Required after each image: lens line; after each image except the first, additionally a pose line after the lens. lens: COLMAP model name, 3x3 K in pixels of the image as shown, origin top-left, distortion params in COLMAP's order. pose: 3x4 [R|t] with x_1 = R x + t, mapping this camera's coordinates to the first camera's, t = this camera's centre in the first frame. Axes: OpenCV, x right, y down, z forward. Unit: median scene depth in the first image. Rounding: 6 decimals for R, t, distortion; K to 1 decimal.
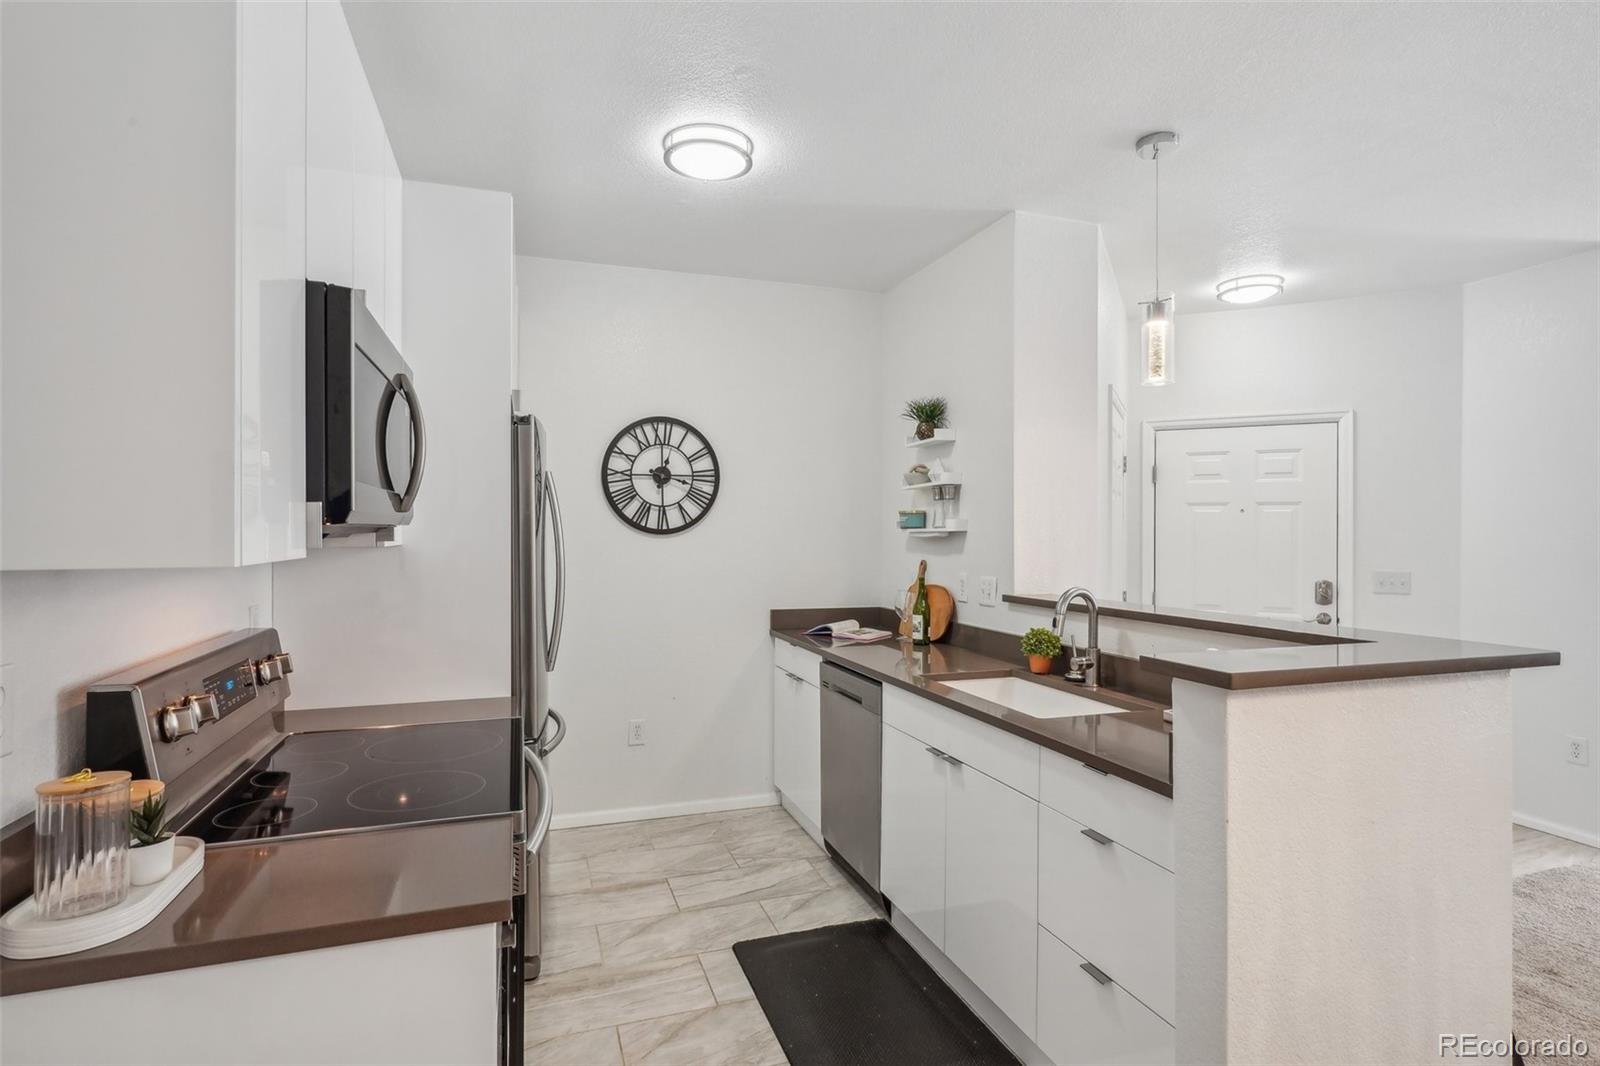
lens RADIAL K [[798.7, 0, 788.9], [0, 798.7, 533.6], [0, 0, 1]] dist [-0.000087, 0.001144]
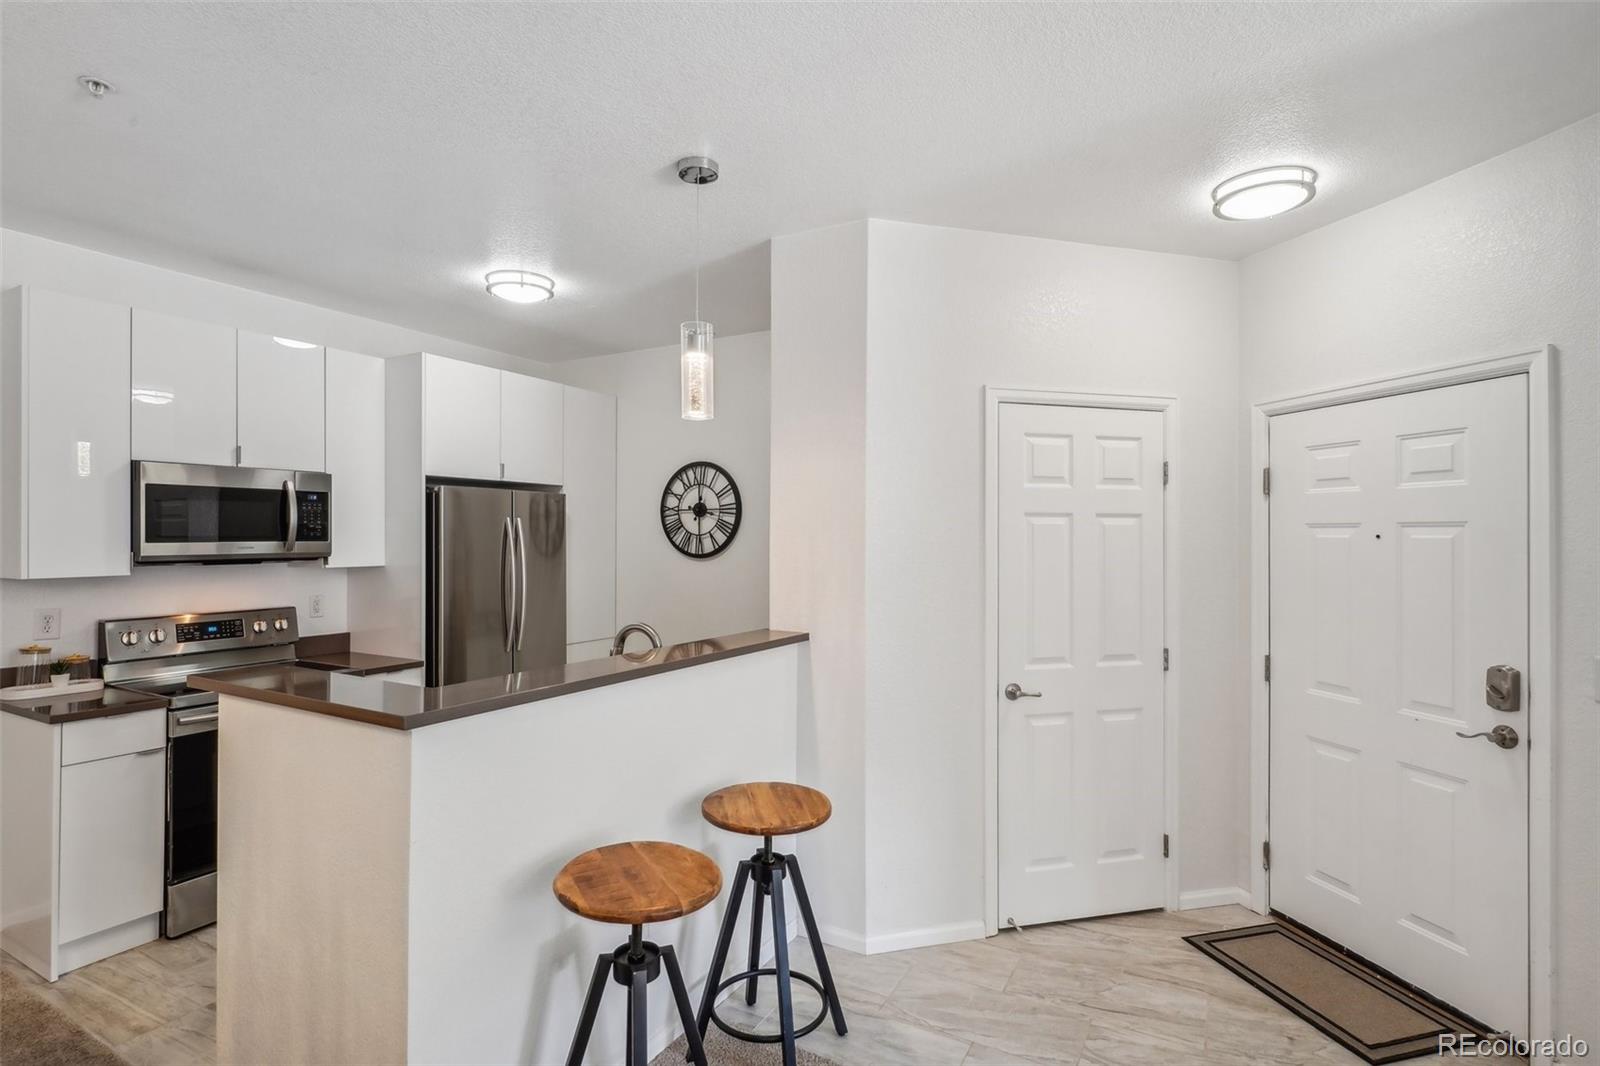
lens RADIAL K [[798.7, 0, 785.6], [0, 798.7, 535.1], [0, 0, 1]] dist [-0.000087, 0.001144]
pose [[0.658410, -0.002182, -0.752656, 0.855873], [-0.005289, 0.999958, -0.007525, -0.026560], [0.752641, 0.008936, 0.658371, 0.308199]]
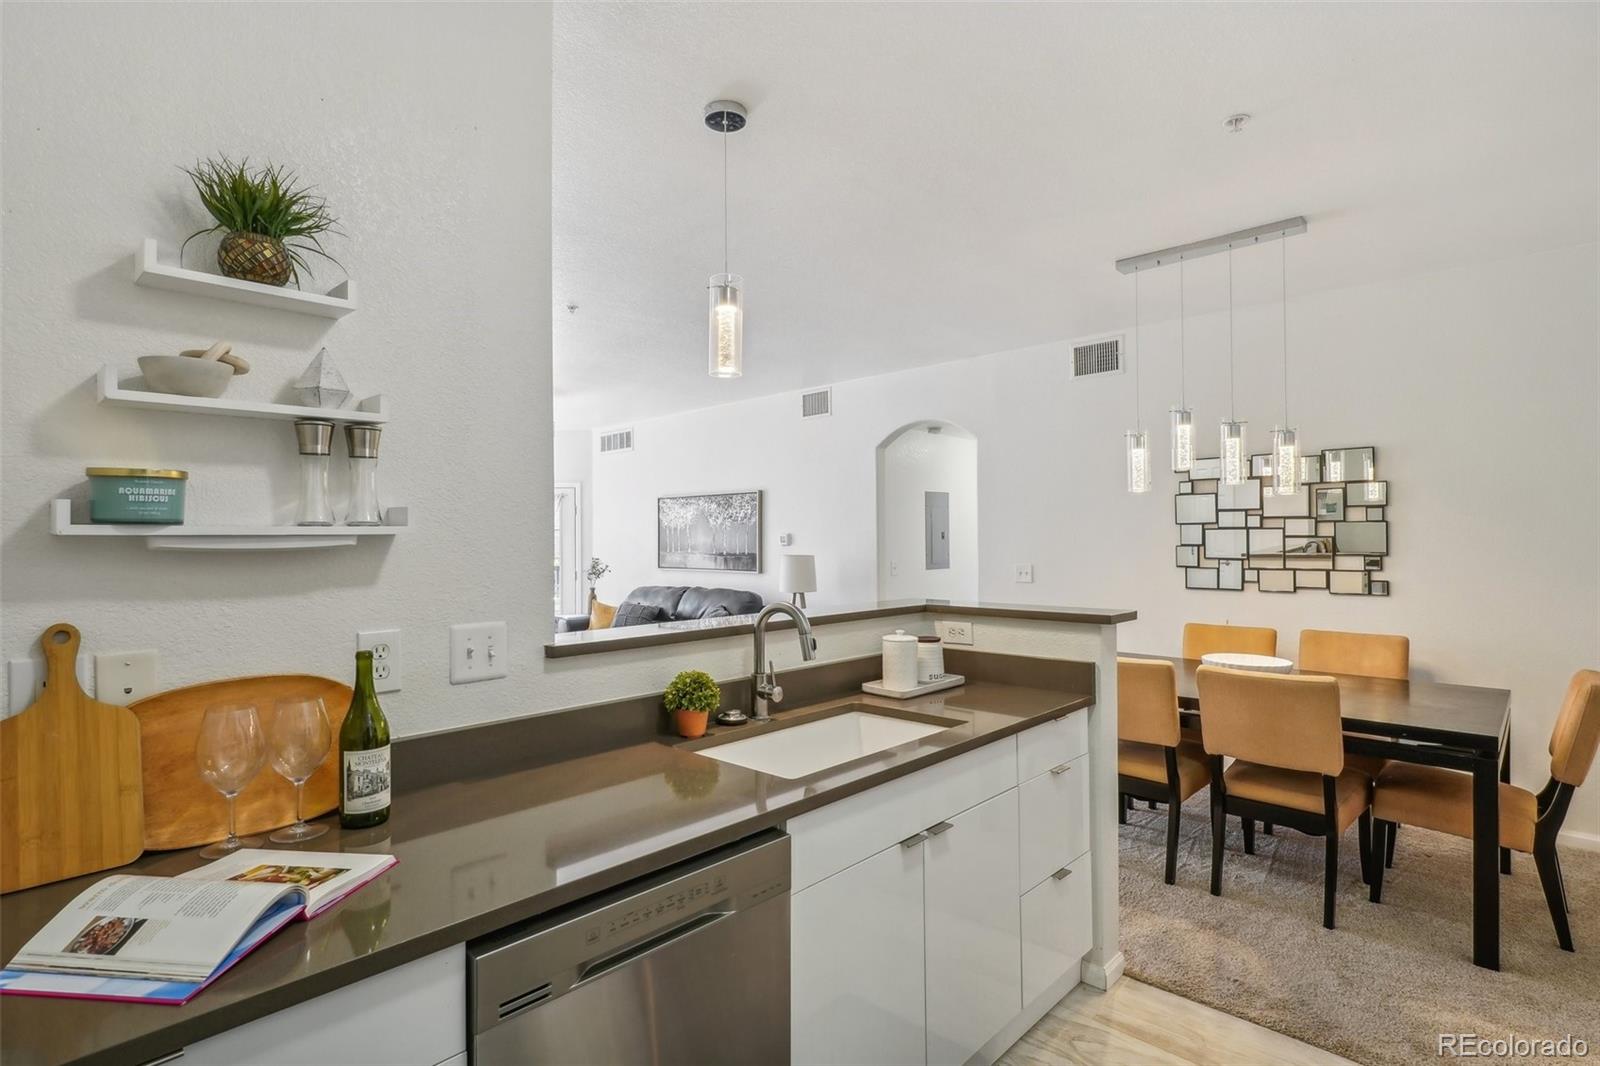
lens RADIAL K [[798.7, 0, 793.4], [0, 798.7, 534.9], [0, 0, 1]] dist [-0.000087, 0.001144]
pose [[-0.461949, 0.005042, 0.886892, -0.264128], [0.004866, 0.999983, -0.003150, 0.000370], [-0.886893, 0.002860, -0.461965, 0.932188]]
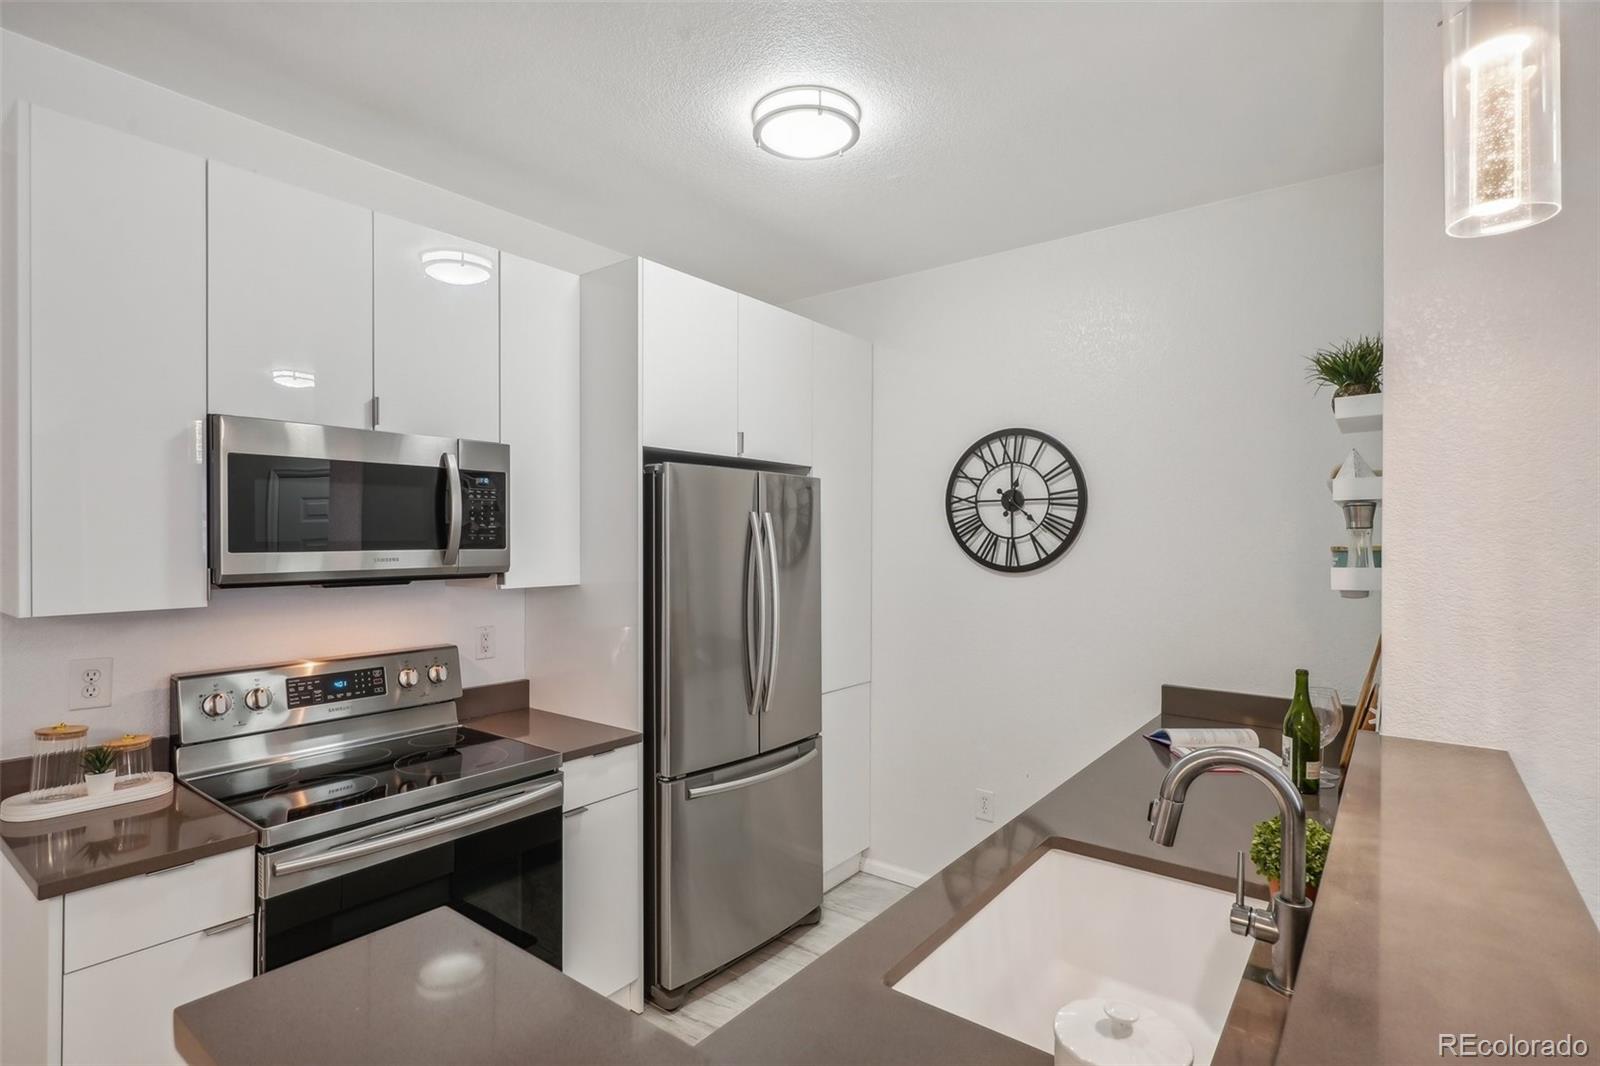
lens RADIAL K [[798.7, 0, 790.5], [0, 798.7, 543.0], [0, 0, 1]] dist [-0.000087, 0.001144]
pose [[0.549198, 0.001733, -0.835690, 0.406072], [-0.004137, 0.999991, -0.000645, -0.028569], [0.835682, 0.003811, 0.549201, 0.371772]]
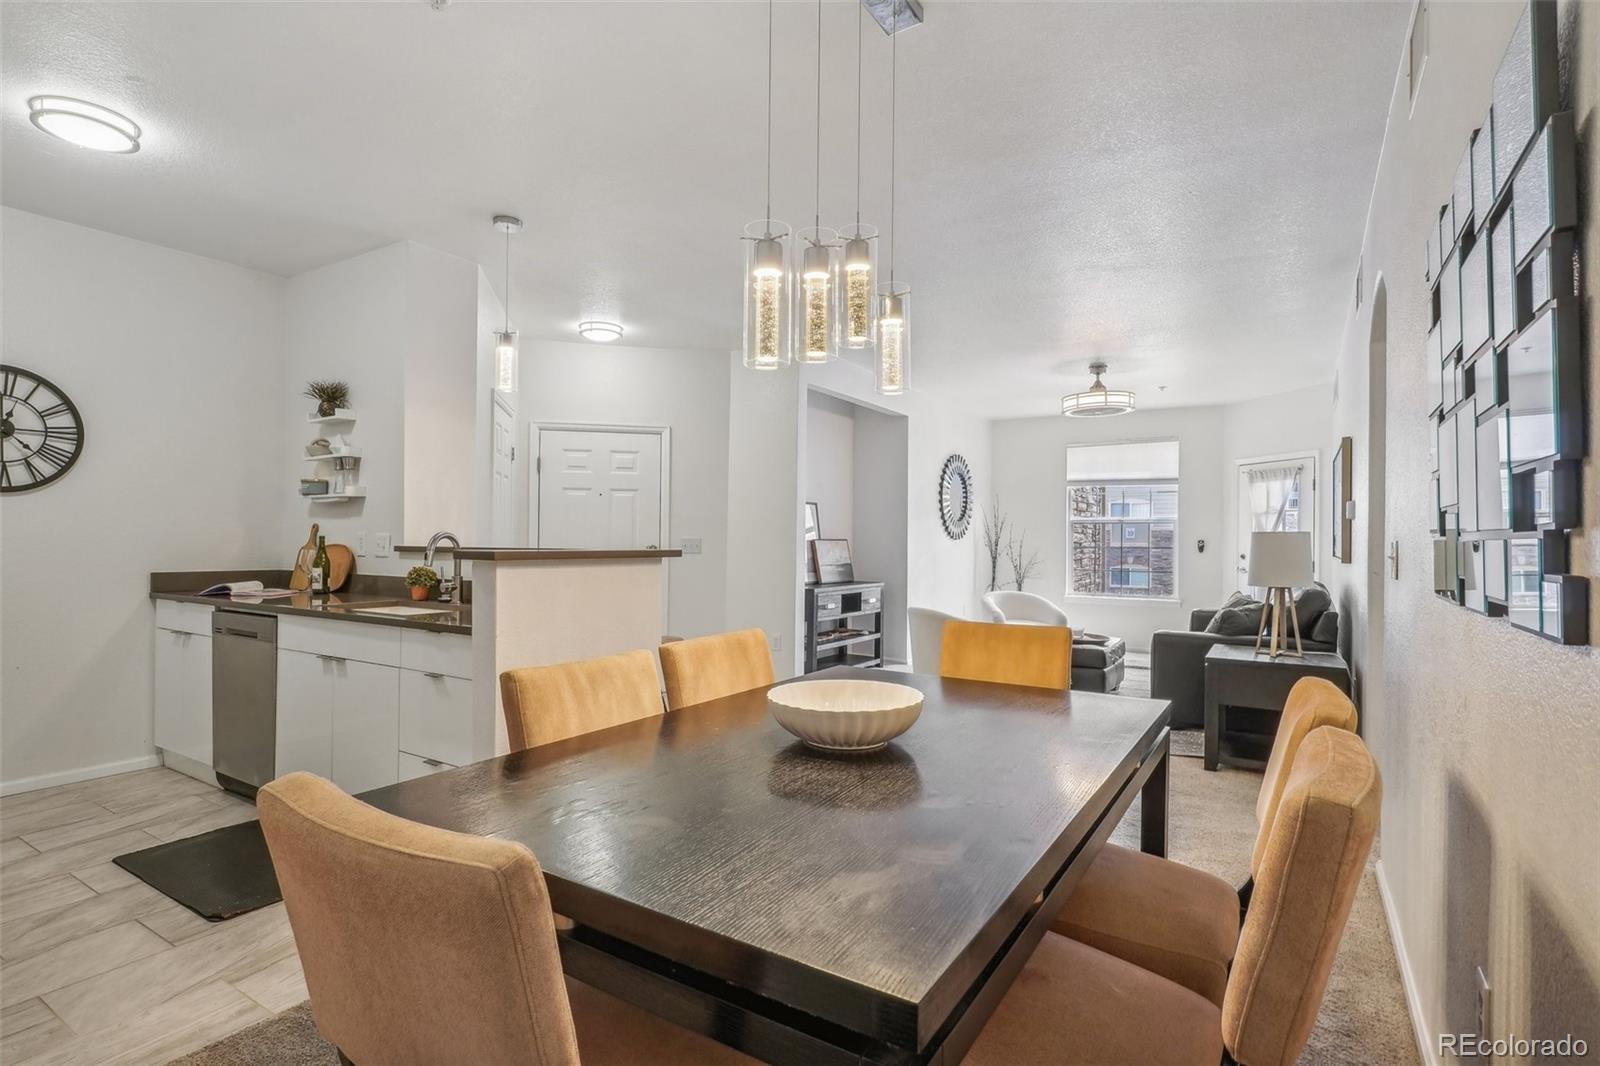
lens RADIAL K [[798.7, 0, 794.1], [0, 798.7, 536.8], [0, 0, 1]] dist [-0.000087, 0.001144]
pose [[0.782793, 0.004839, 0.622263, -0.015932], [-0.005529, 0.999984, -0.000822, 0.049301], [-0.622257, -0.002797, 0.782808, -0.301209]]
